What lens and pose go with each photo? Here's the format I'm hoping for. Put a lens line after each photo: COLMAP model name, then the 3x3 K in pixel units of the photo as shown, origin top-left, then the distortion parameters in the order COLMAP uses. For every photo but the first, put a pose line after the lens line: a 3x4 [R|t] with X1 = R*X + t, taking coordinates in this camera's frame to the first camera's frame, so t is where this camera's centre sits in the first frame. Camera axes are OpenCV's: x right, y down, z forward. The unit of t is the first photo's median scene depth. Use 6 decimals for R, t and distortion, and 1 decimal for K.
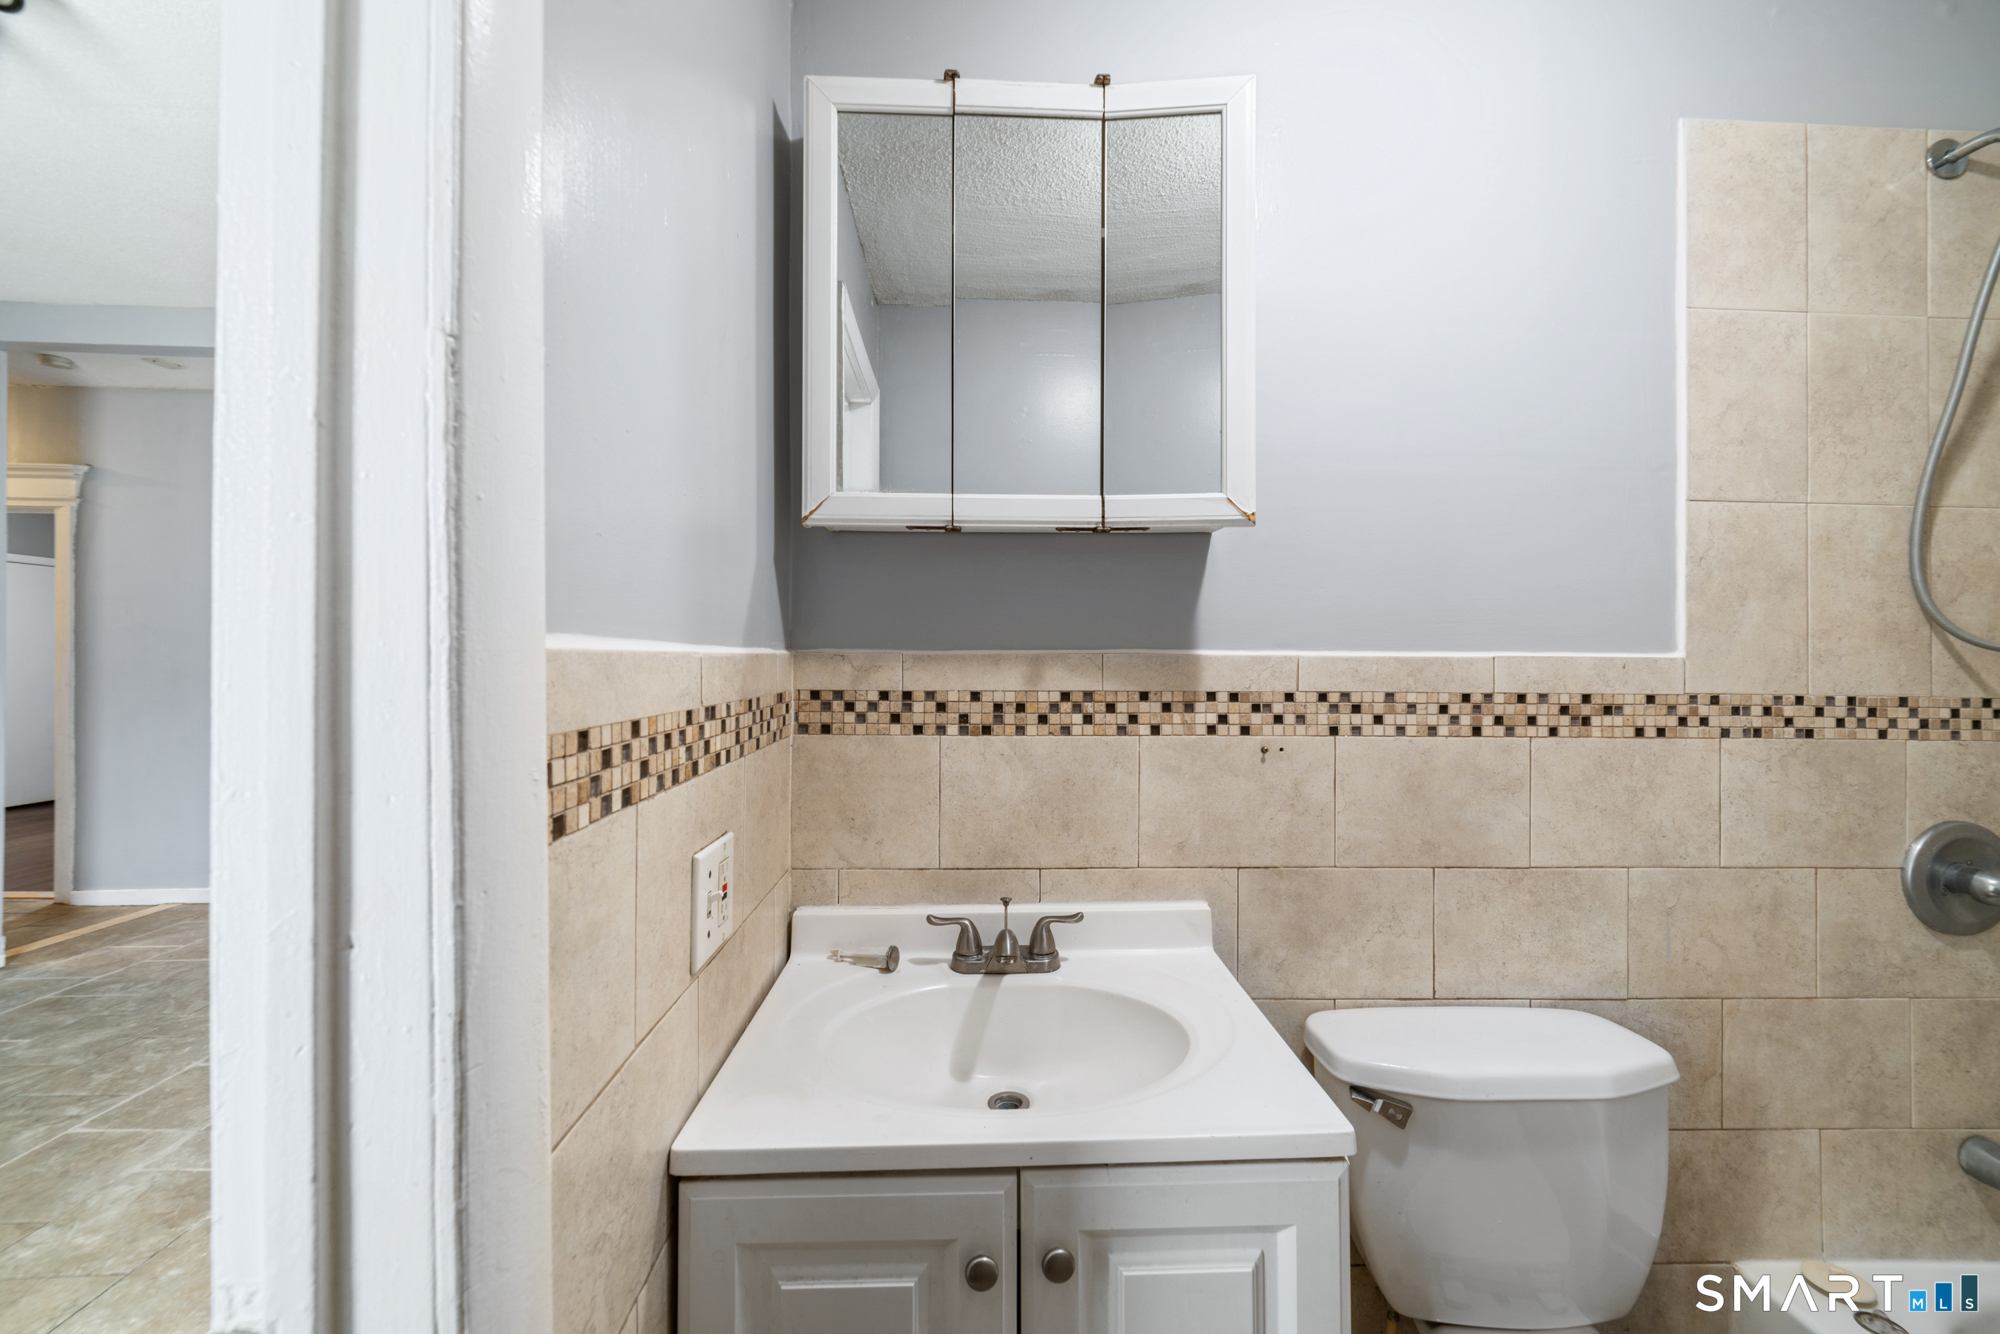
lens RADIAL K [[781.4, 0, 997.8], [0, 781.4, 650.0], [0, 0, 1]] dist [-0.006894, 0.003702]
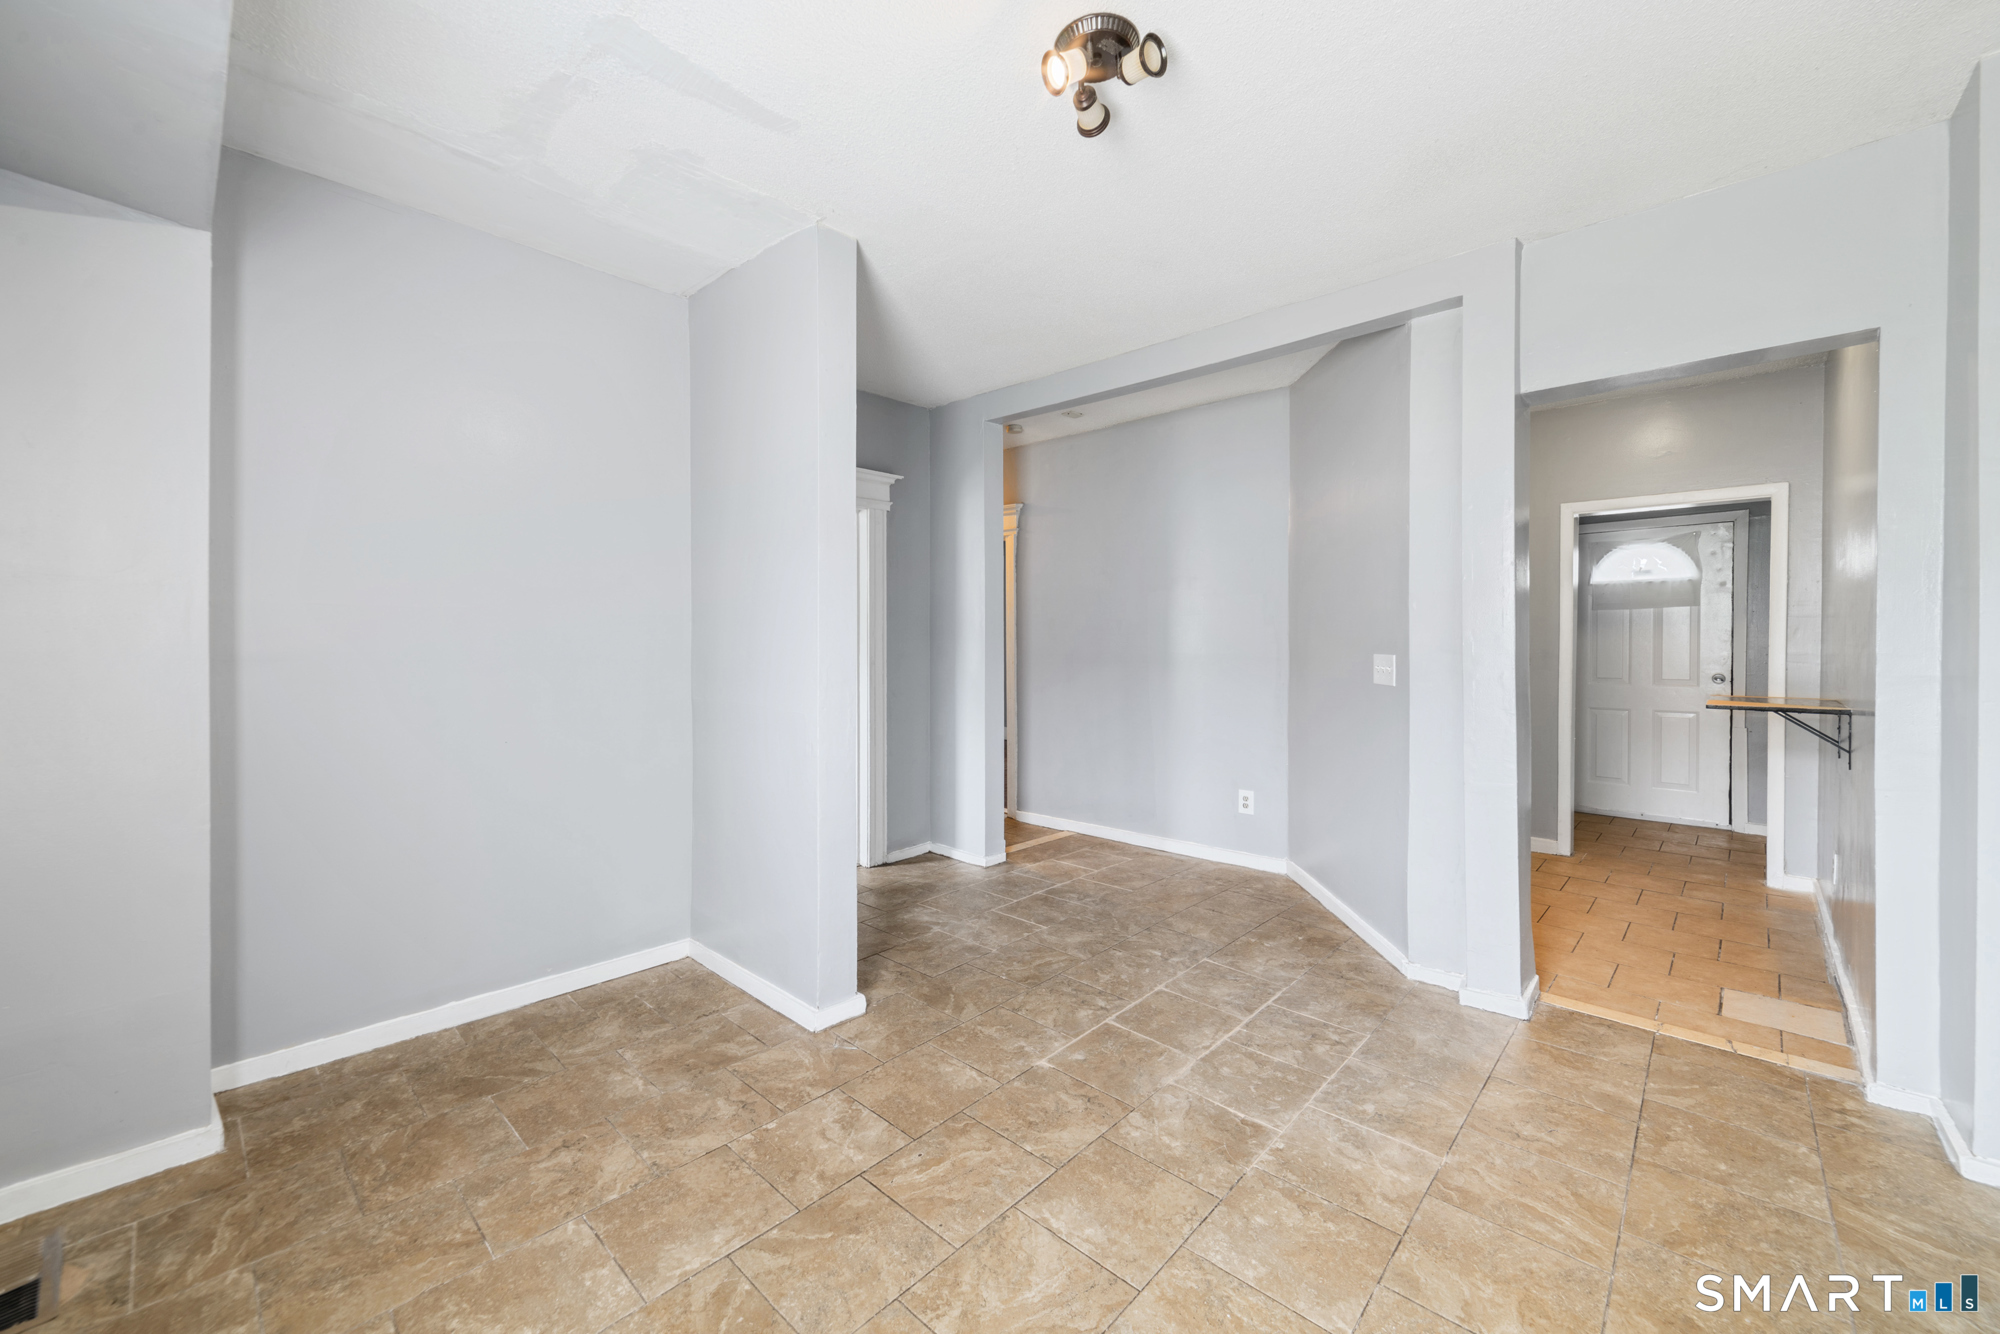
lens RADIAL K [[770.8, 0, 1002.7], [0, 770.8, 659.9], [0, 0, 1]] dist [-0.002472, 0.002845]
pose [[0.705780, 0.011809, -0.708333, -0.770850], [0.011093, 0.999554, 0.027716, 0.000277], [0.708344, -0.027419, 0.705335, 0.043409]]
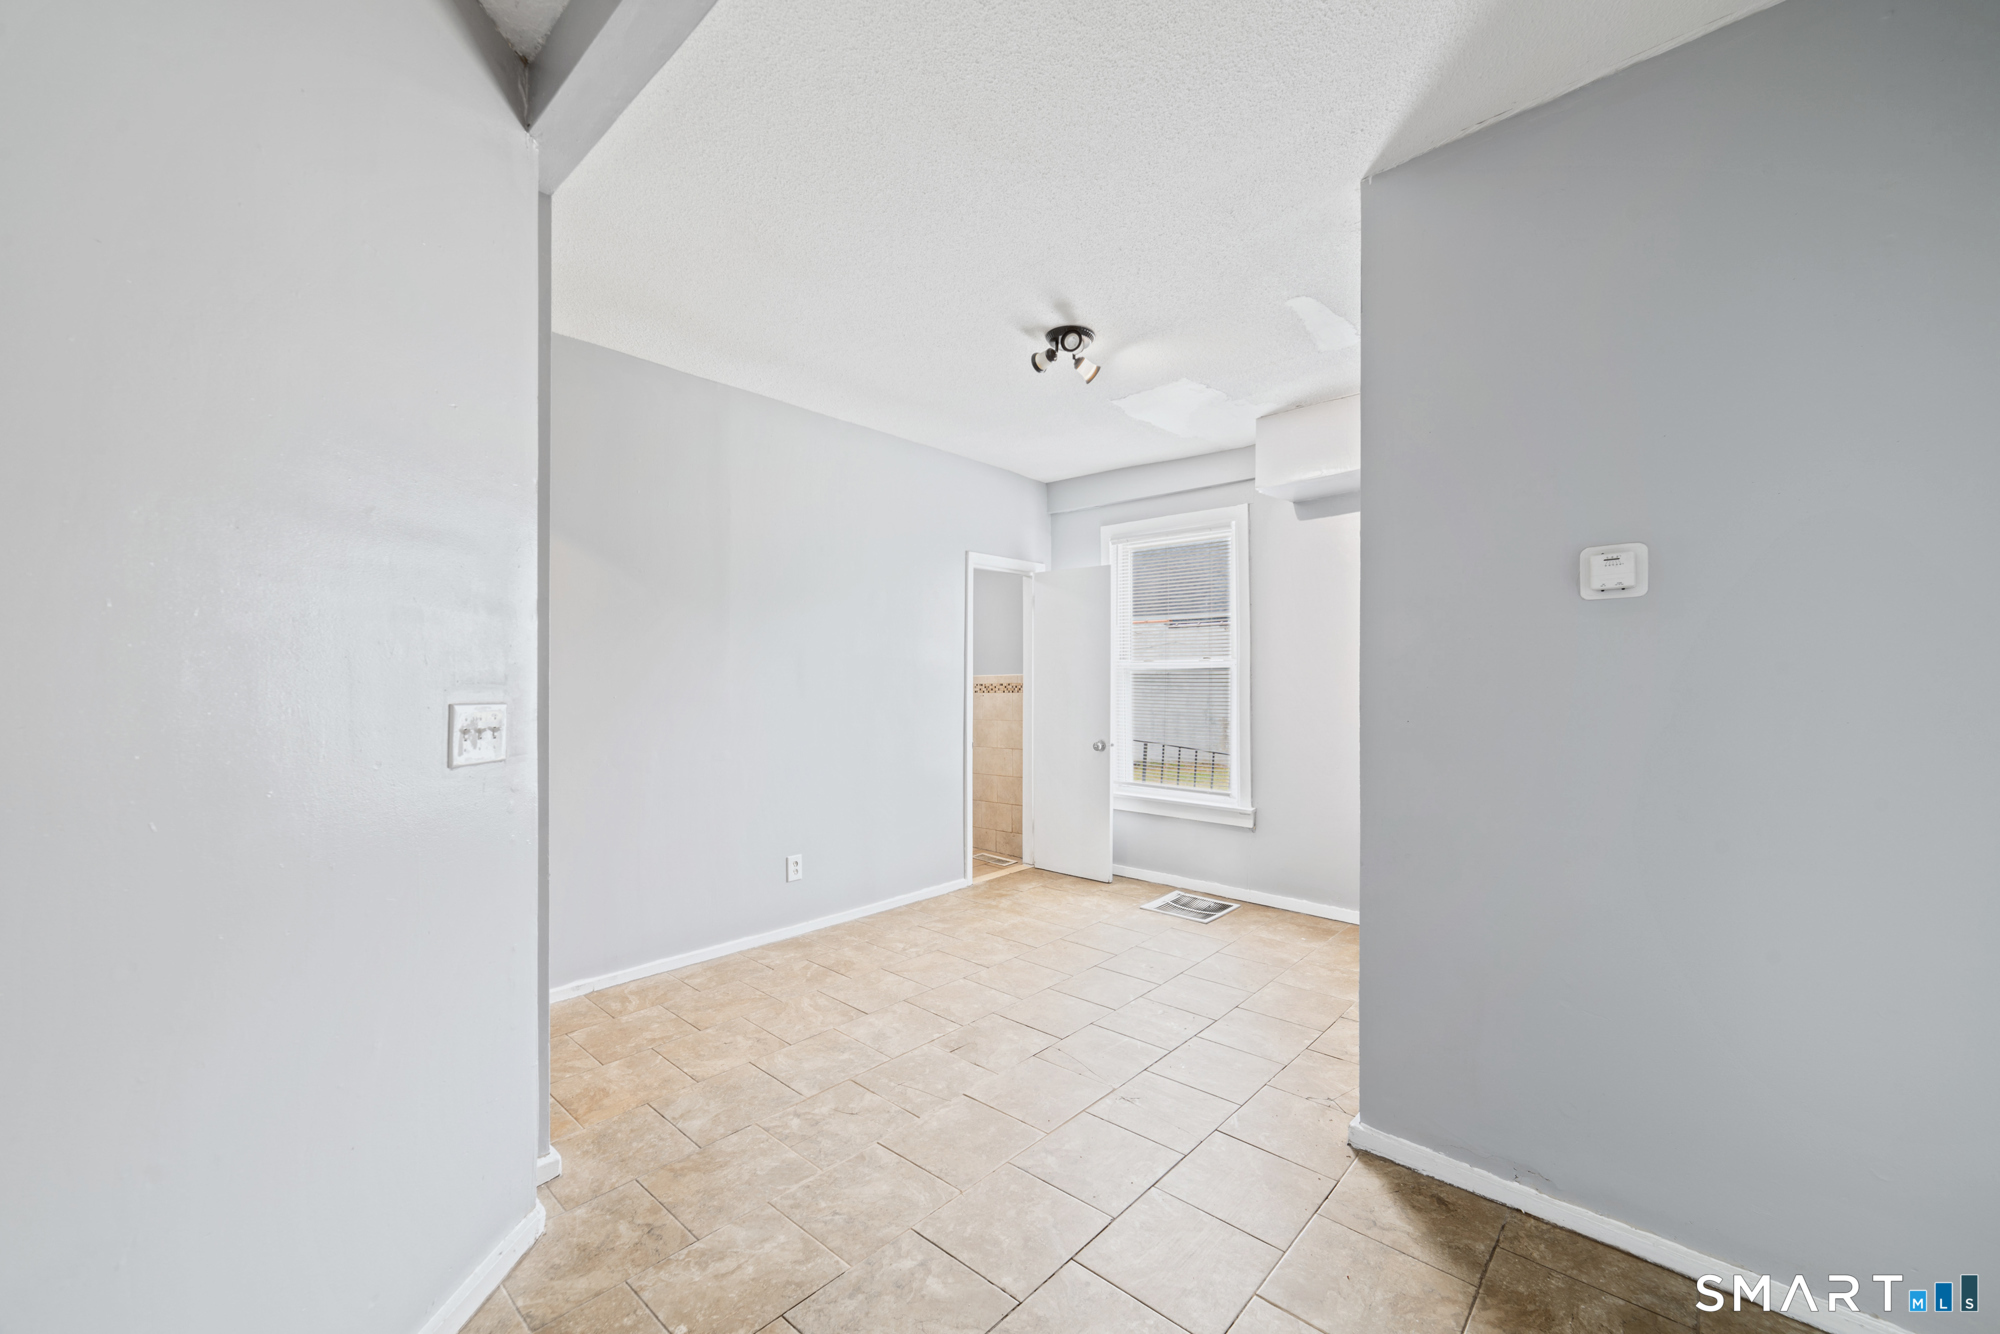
lens RADIAL K [[777.5, 0, 990.8], [0, 777.5, 696.0], [0, 0, 1]] dist [-0.000044, 0.000216]
pose [[-0.705201, -0.014461, 0.708860, -3.282986], [-0.011916, 0.999893, 0.008544, 0.036519], [-0.708908, -0.002422, -0.705297, 3.149056]]
